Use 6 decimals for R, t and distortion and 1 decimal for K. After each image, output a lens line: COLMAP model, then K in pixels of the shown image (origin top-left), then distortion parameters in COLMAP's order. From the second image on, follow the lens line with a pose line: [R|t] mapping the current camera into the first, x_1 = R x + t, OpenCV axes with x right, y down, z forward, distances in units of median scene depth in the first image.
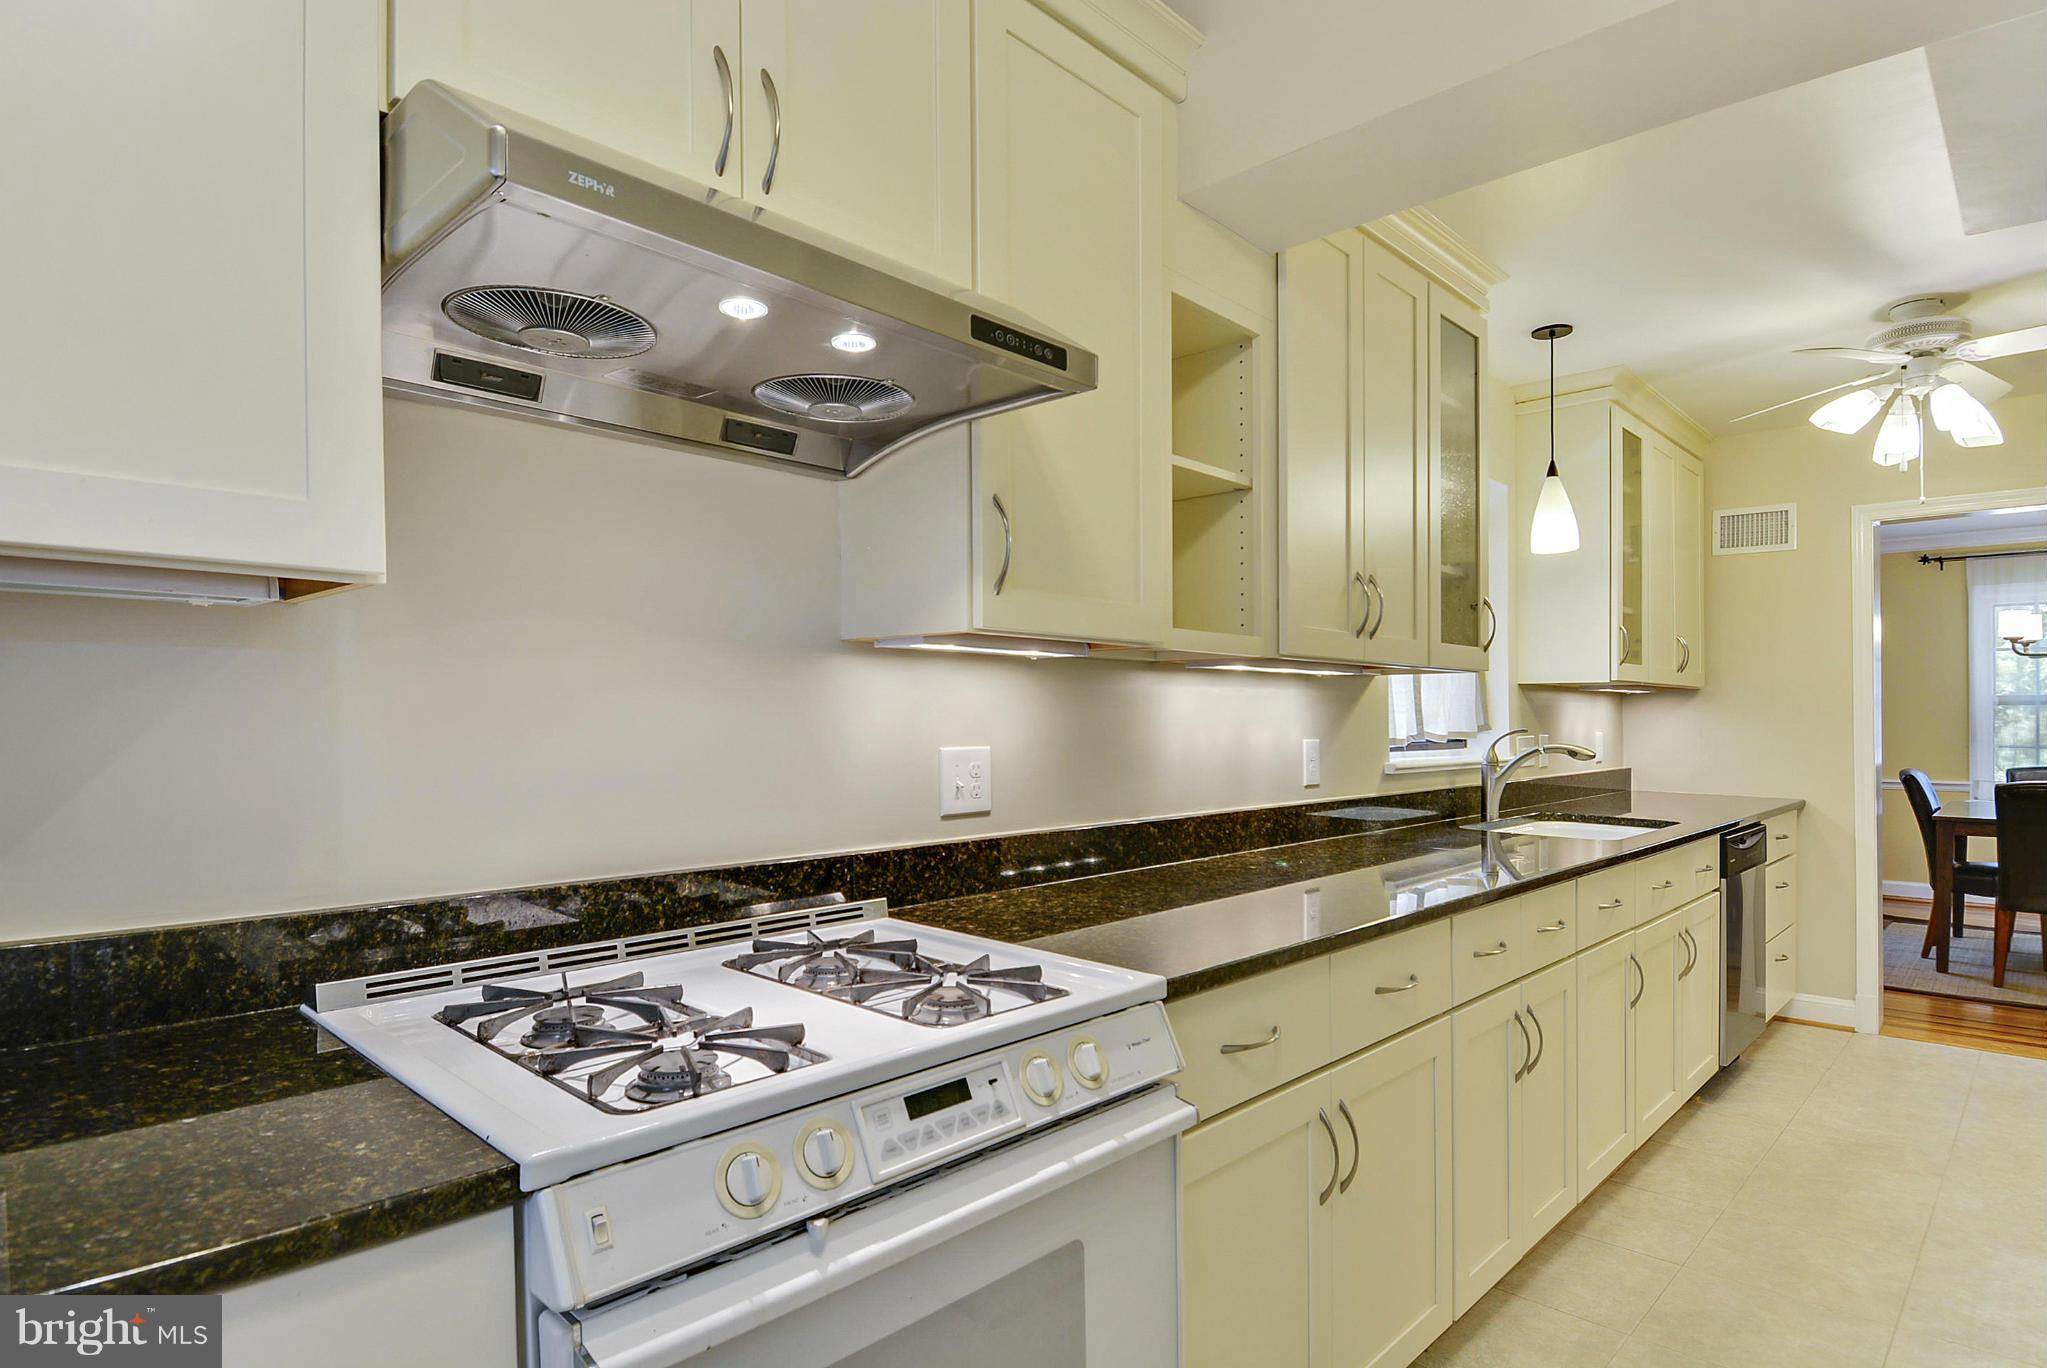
lens RADIAL K [[1062.5, 0, 1001.8], [0, 1062.5, 711.9], [0, 0, 1]] dist [0.032636, -0.039802]
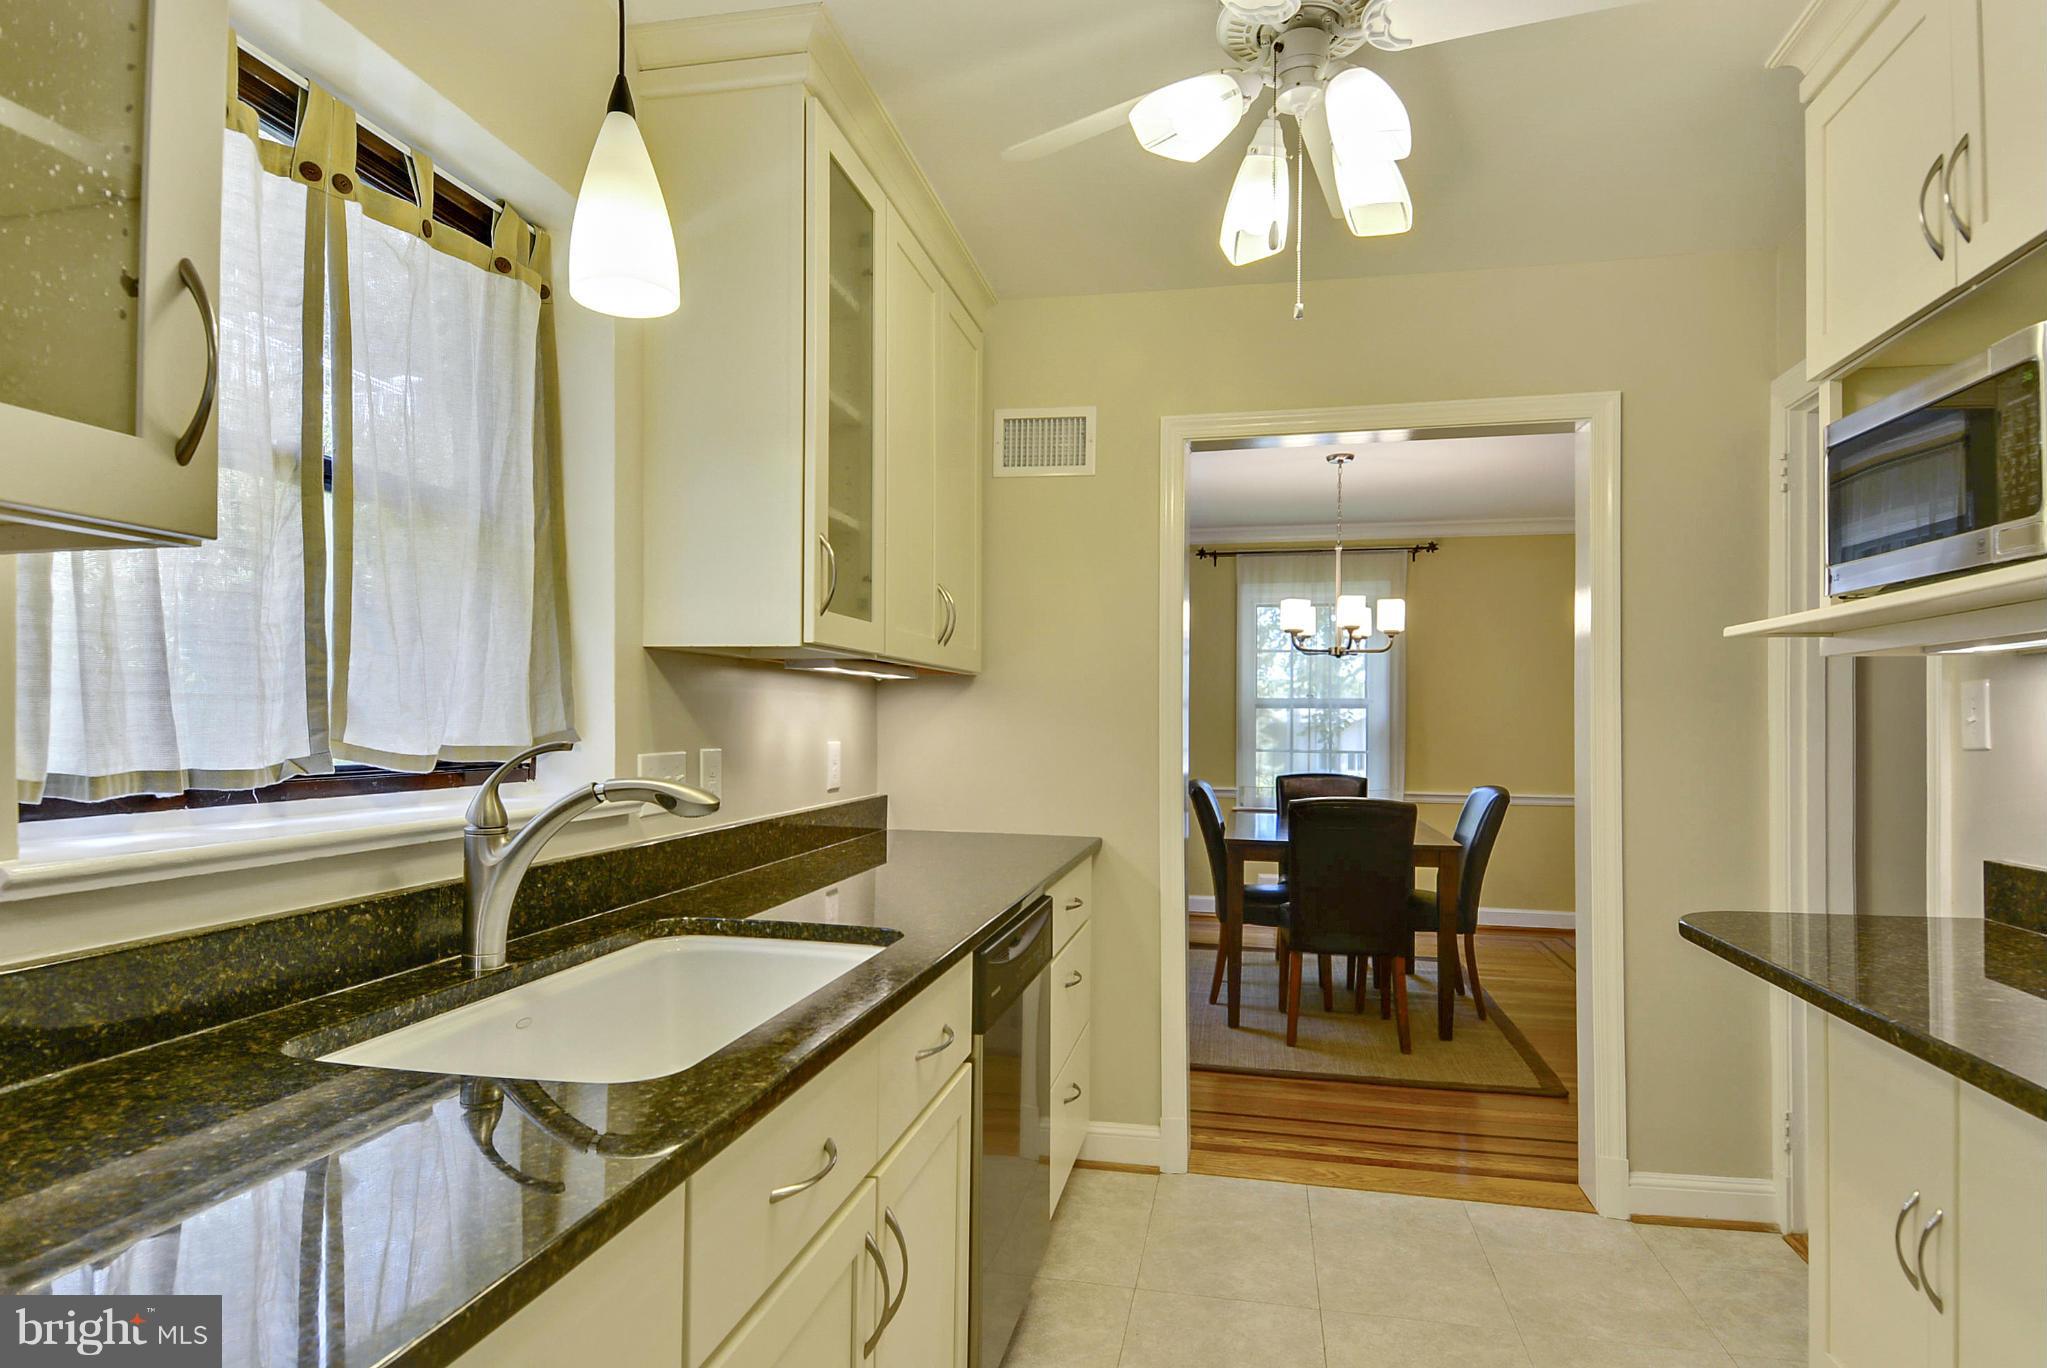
lens RADIAL K [[1101.9, 0, 1035.1], [0, 1101.9, 716.4], [0, 0, 1]] dist [0.041492, -0.047886]
pose [[0.828338, 0.007256, 0.560182, 0.342100], [-0.009365, 0.999956, 0.000894, 0.003814], [-0.560150, -0.005987, 0.828369, 0.469402]]
